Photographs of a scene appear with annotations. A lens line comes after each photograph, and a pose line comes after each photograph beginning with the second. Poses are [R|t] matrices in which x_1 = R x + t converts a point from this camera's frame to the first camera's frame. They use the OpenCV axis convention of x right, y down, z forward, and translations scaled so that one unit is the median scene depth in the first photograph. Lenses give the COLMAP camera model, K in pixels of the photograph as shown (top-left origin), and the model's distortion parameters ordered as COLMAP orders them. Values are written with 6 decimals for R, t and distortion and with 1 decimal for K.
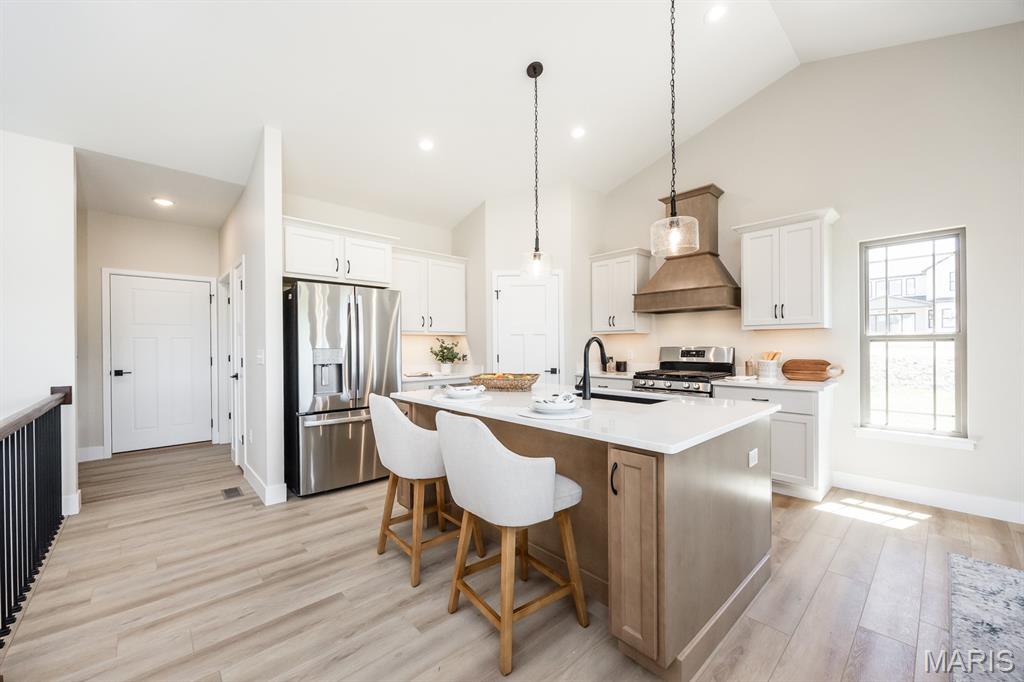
lens RADIAL K [[397.8, 0, 516.8], [0, 397.8, 344.1], [0, 0, 1]] dist [-0.002195, -0.000195]
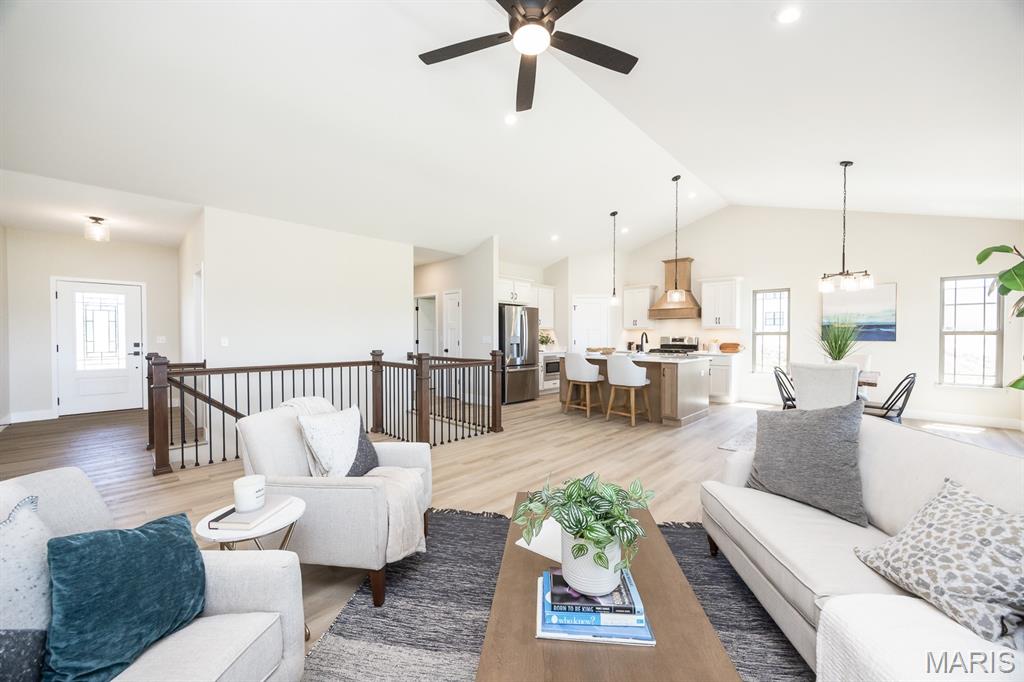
lens RADIAL K [[397.8, 0, 516.8], [0, 397.8, 344.1], [0, 0, 1]] dist [-0.002195, -0.000195]
pose [[0.997935, 0.004552, 0.064070, -0.561641], [-0.006219, 0.999647, 0.025849, -0.002686], [-0.063929, -0.026194, 0.997611, -1.073223]]
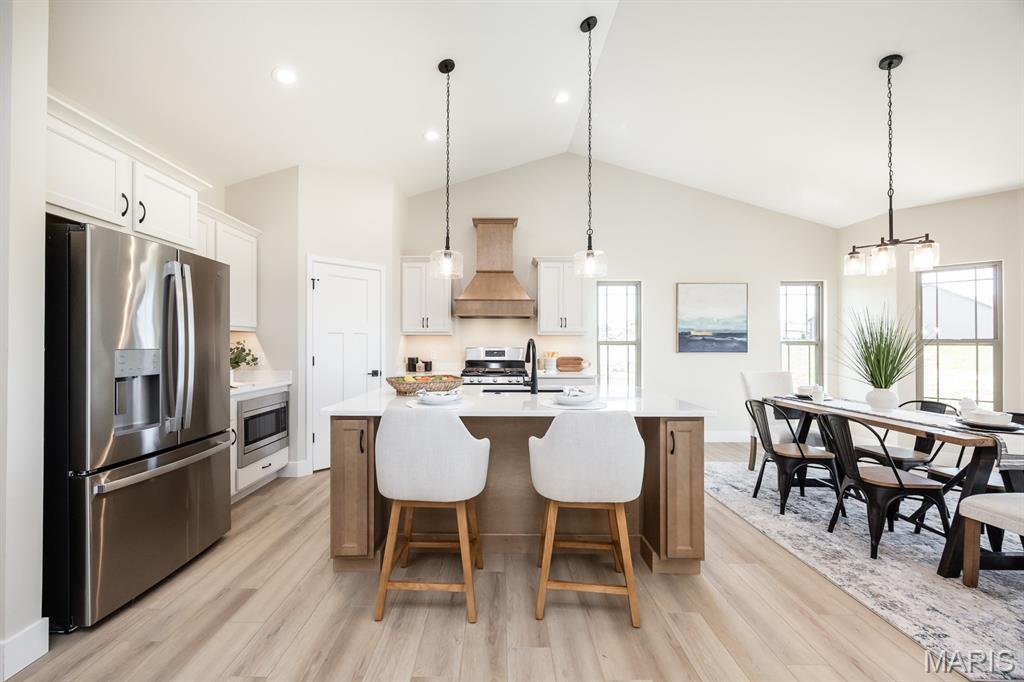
lens RADIAL K [[394.3, 0, 495.9], [0, 394.3, 340.1], [0, 0, 1]] dist [-0.001061, -0.000006]
pose [[0.684383, 0.016301, 0.728940, -0.497715], [-0.007861, 0.999857, -0.014979, 0.002246], [-0.729080, 0.004521, 0.684413, 0.213587]]
